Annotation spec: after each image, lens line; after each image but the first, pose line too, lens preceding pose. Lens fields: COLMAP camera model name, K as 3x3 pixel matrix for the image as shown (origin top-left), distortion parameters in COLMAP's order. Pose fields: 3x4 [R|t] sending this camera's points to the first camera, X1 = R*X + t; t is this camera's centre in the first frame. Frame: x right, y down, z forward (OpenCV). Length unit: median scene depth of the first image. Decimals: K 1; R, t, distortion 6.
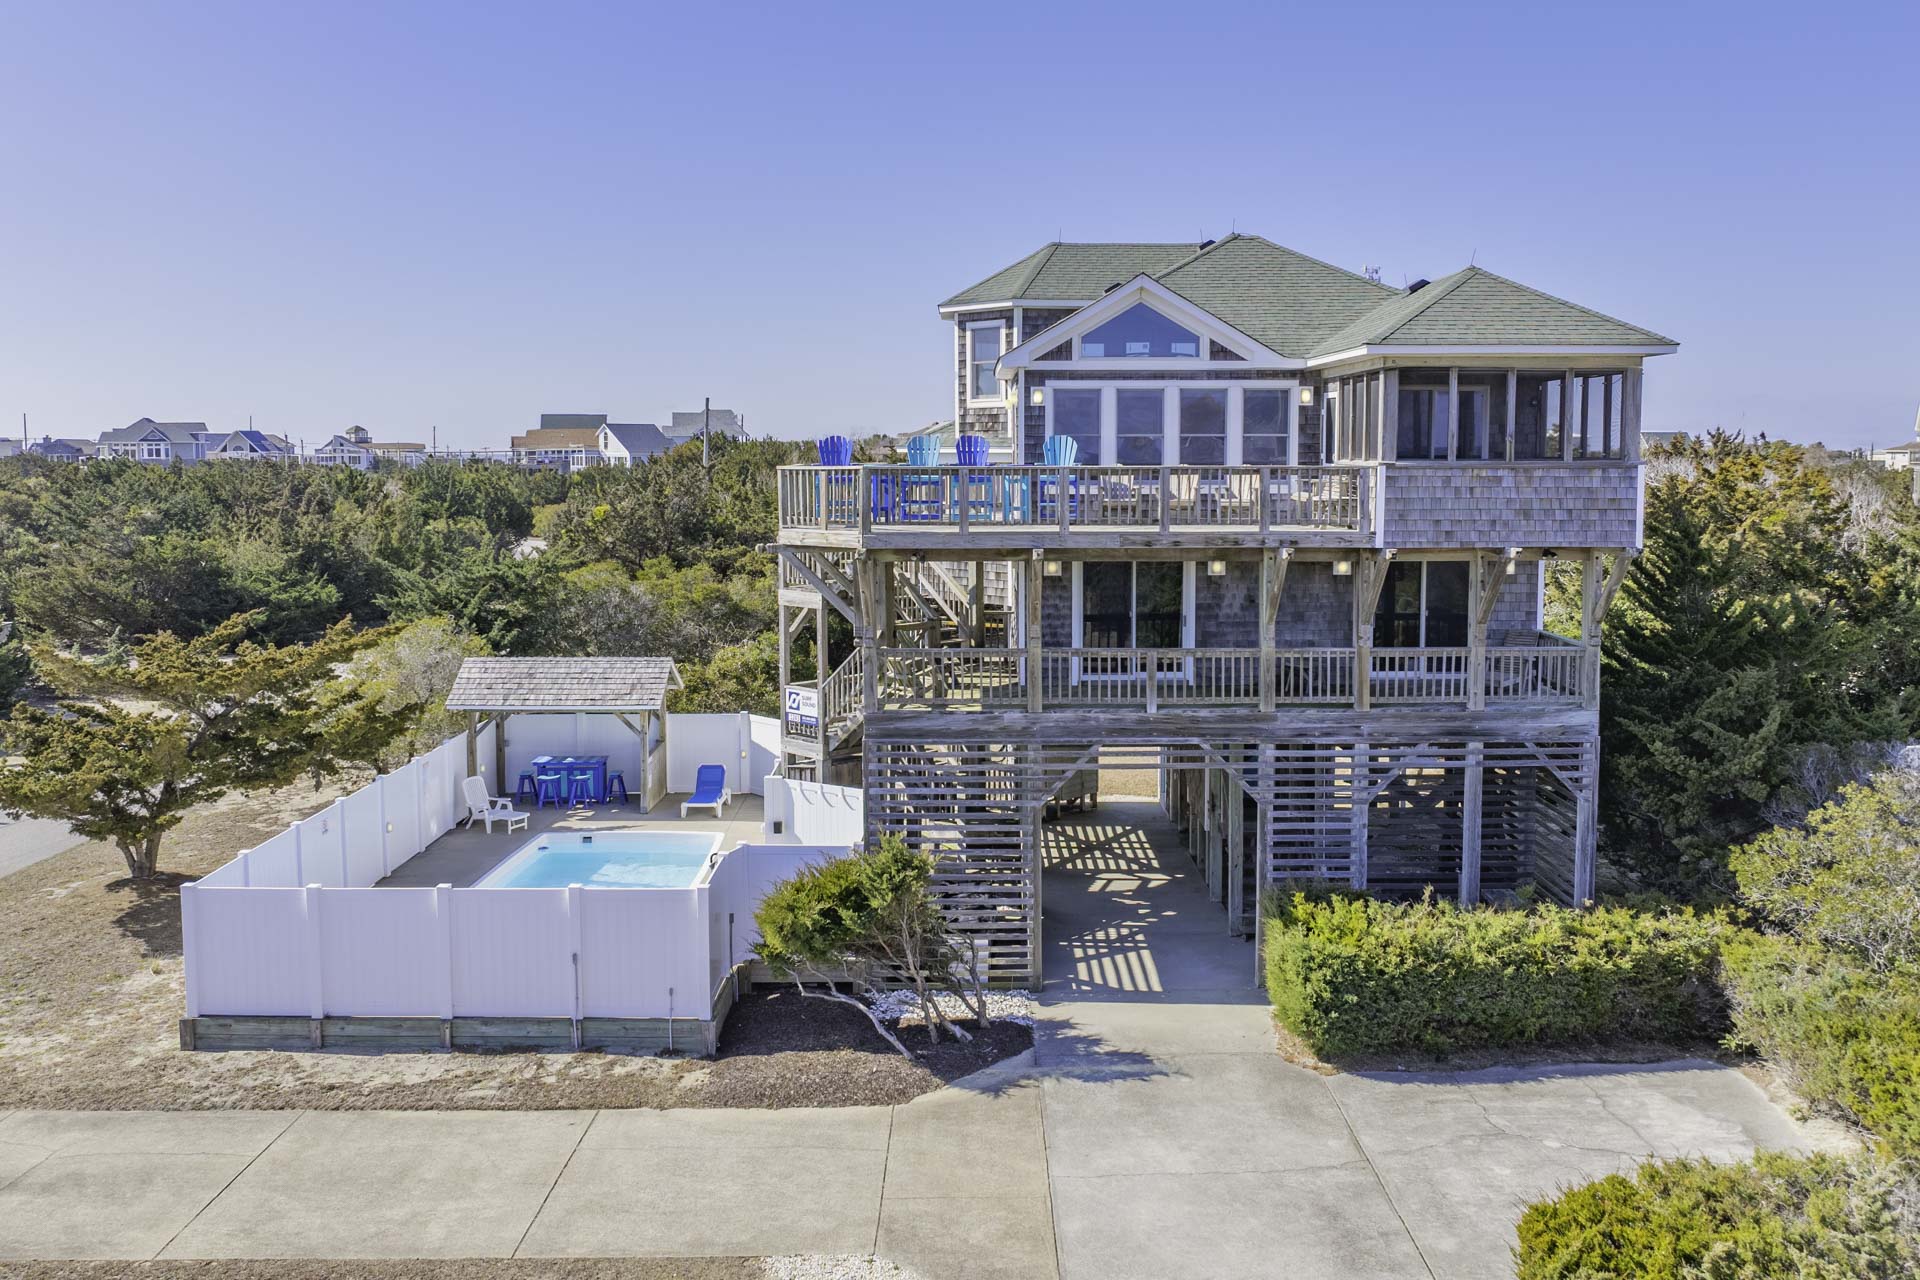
lens RADIAL K [[1523.4, 0, 982.2], [0, 1523.4, 557.7], [0, 0, 1]] dist [-0.032311, -0.007339]
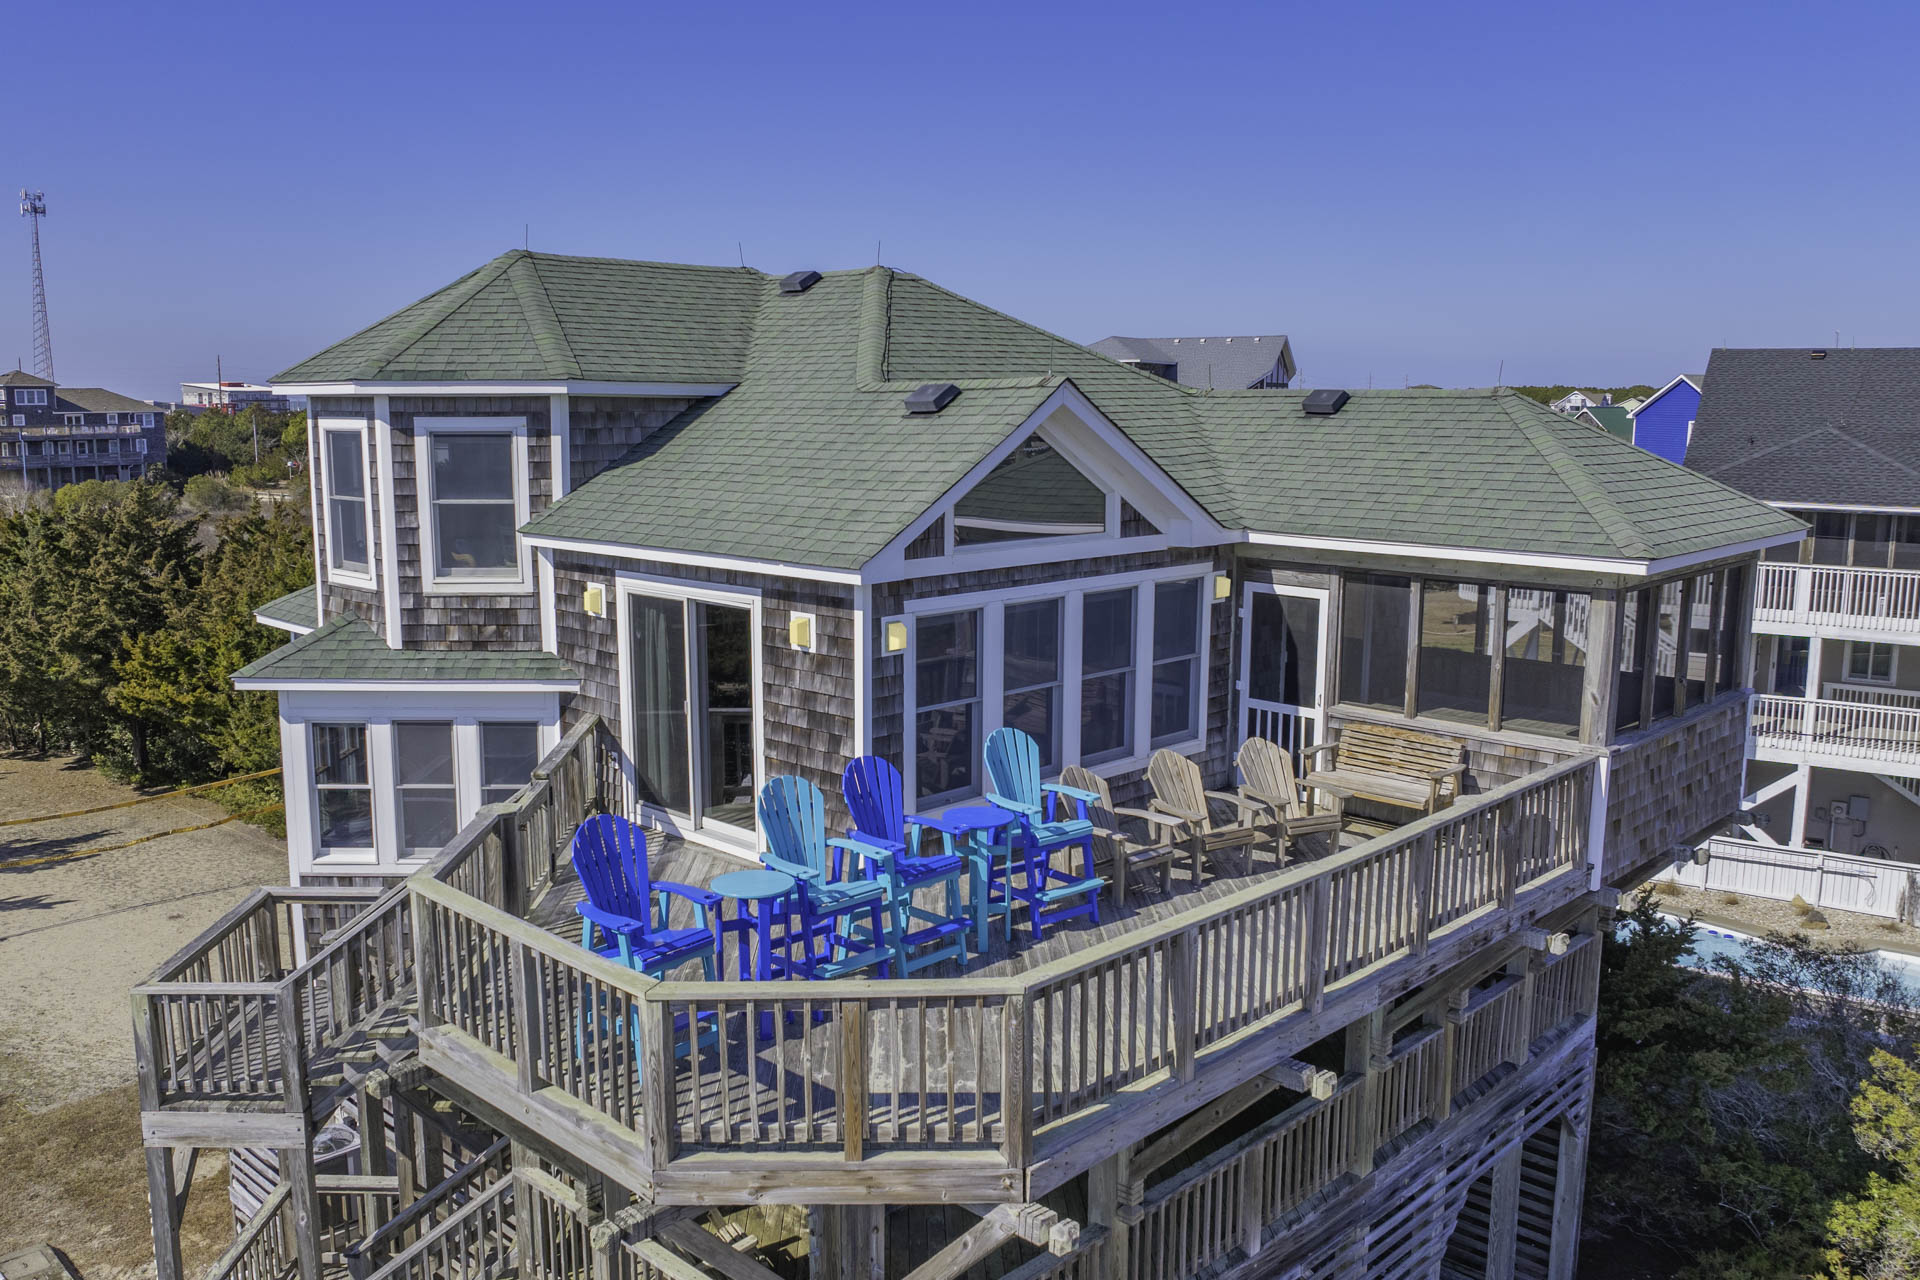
lens RADIAL K [[1559.5, 0, 910.0], [0, 1559.5, 643.4], [0, 0, 1]] dist [-0.032432, -0.007197]
pose [[0.714529, -0.107796, 0.691251, -0.317881], [0.047729, 0.993267, 0.105558, -0.168109], [-0.697976, -0.042431, 0.714863, 0.711914]]
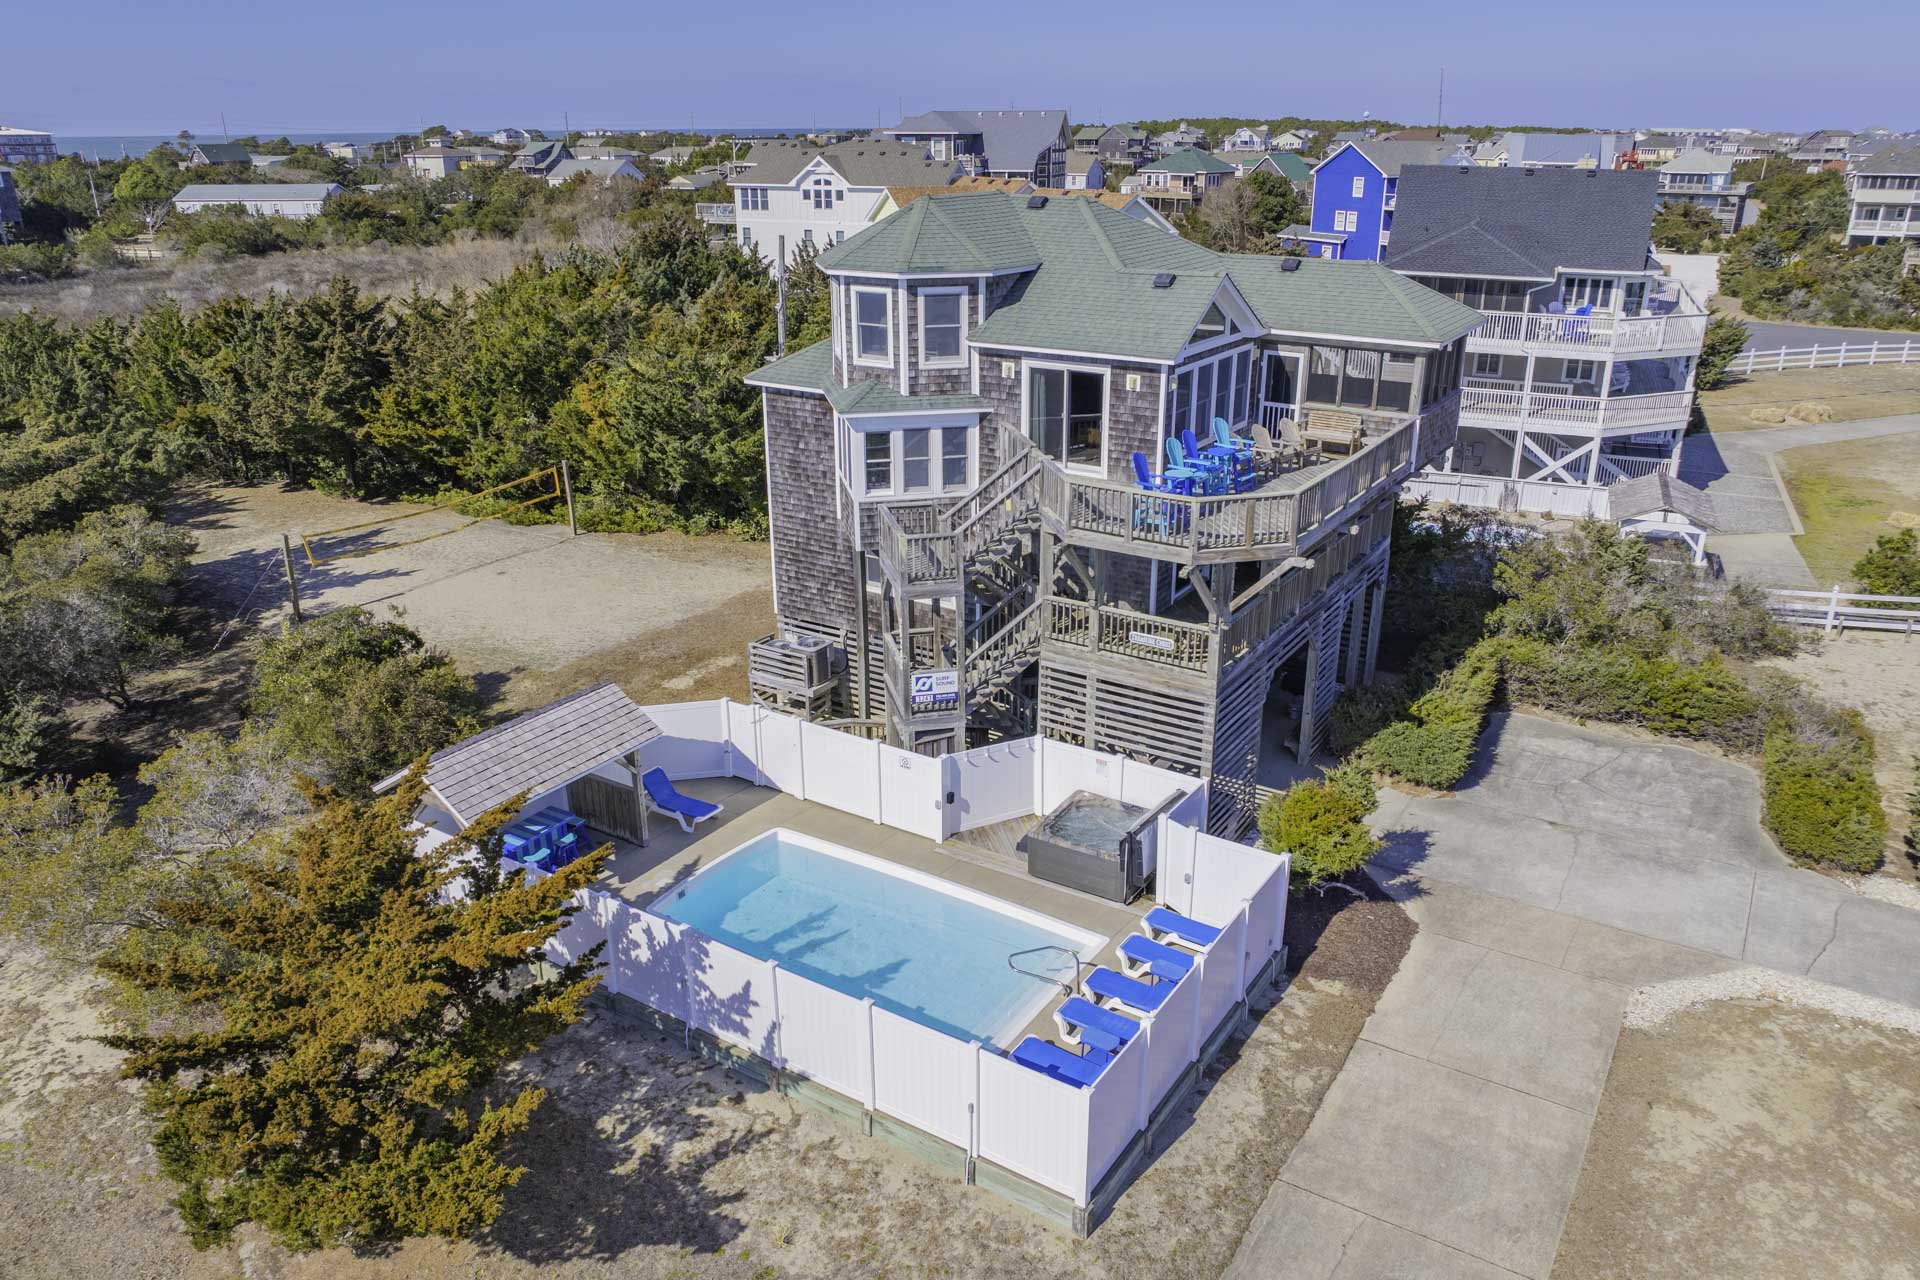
lens RADIAL K [[1345.5, 0, 962.8], [0, 1345.5, 653.1], [0, 0, 1]] dist [-0.033613, -0.002785]
pose [[0.548509, -0.307513, 0.777544, -1.024238], [0.060696, 0.942105, 0.329778, -0.288033], [-0.833939, -0.133693, 0.535418, 0.592517]]
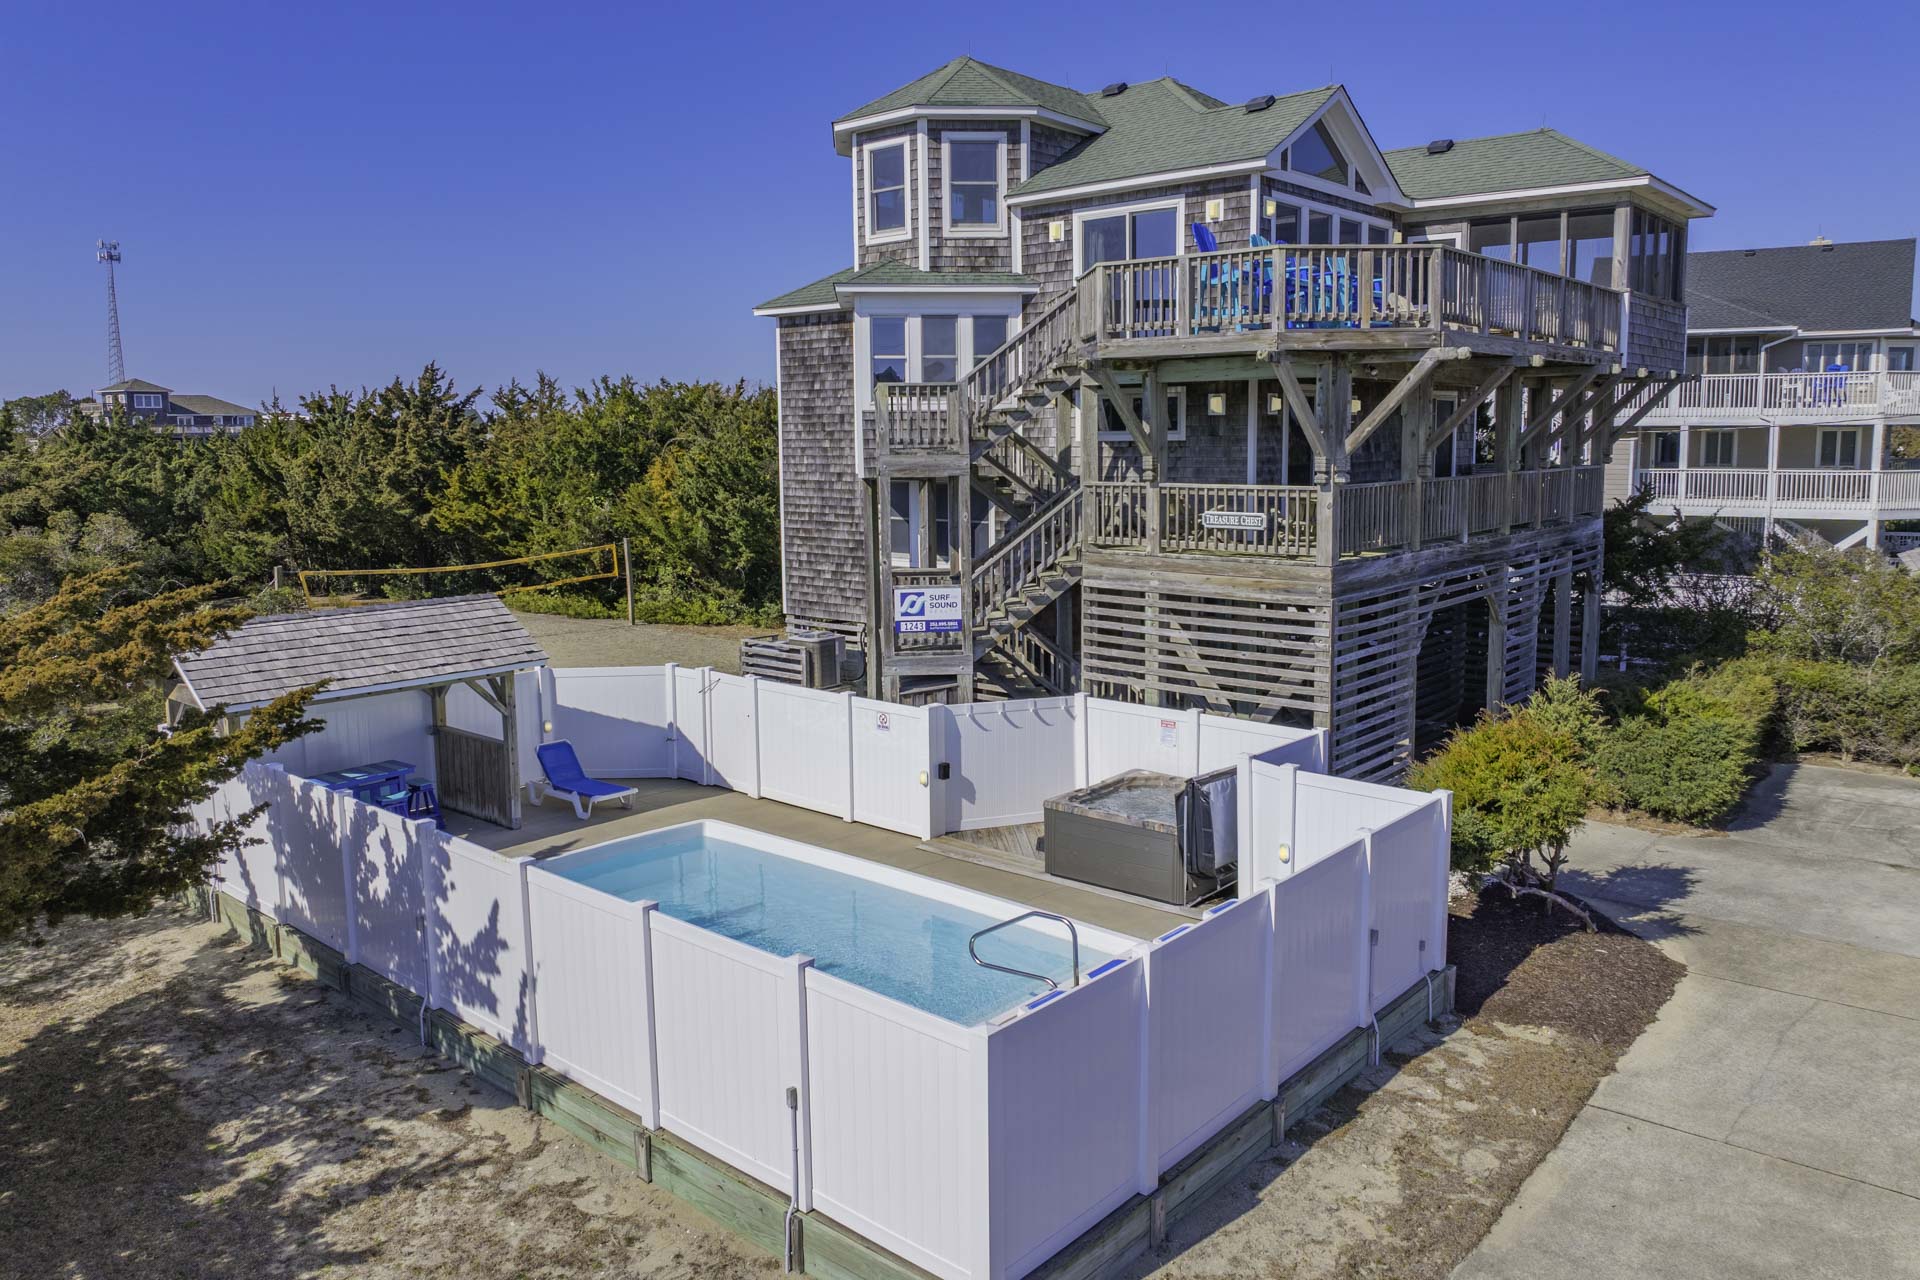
lens RADIAL K [[1359.1, 0, 966.8], [0, 1359.1, 600.5], [0, 0, 1]] dist [-0.039730, 0.002599]
pose [[0.661427, -0.098926, 0.743457, -0.739821], [0.061664, 0.995080, 0.077548, 0.052184], [-0.747471, -0.005447, 0.664273, 0.666427]]
